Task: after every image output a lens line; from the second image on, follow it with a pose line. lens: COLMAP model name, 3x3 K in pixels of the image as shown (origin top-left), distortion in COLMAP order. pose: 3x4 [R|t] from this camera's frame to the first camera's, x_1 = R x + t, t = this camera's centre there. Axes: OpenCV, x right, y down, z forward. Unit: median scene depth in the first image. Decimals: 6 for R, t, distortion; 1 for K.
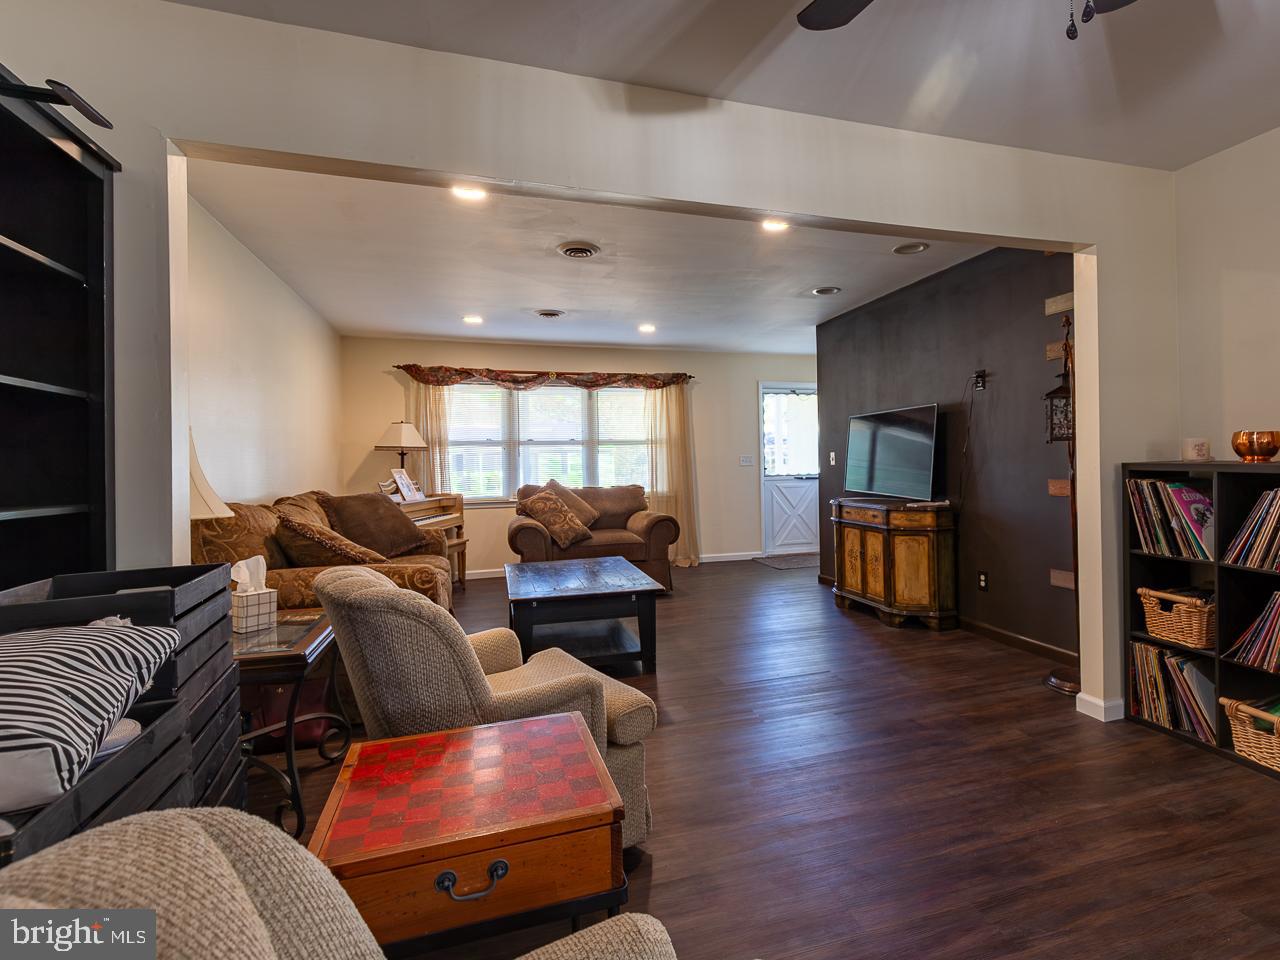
lens RADIAL K [[667.4, 0, 696.7], [0, 667.4, 461.0], [0, 0, 1]] dist [0.005652, 0.002444]
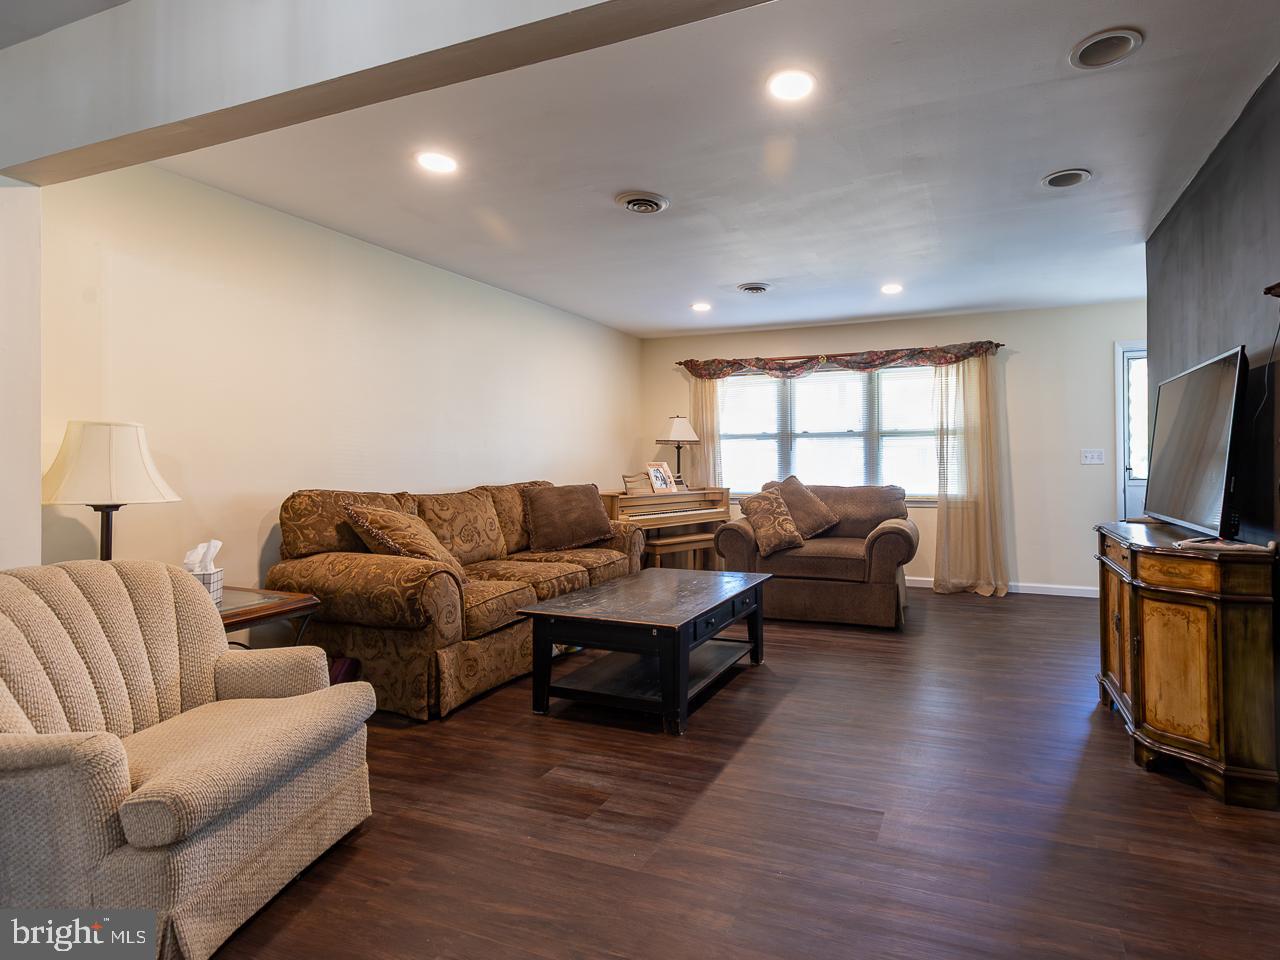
lens RADIAL K [[667.4, 0, 631.5], [0, 667.4, 462.7], [0, 0, 1]] dist [0.005652, 0.002444]
pose [[0.776741, 0.013054, -0.629685, 0.147901], [-0.005531, 0.999888, 0.013906, -0.001272], [0.629796, -0.007319, 0.776726, 0.150340]]
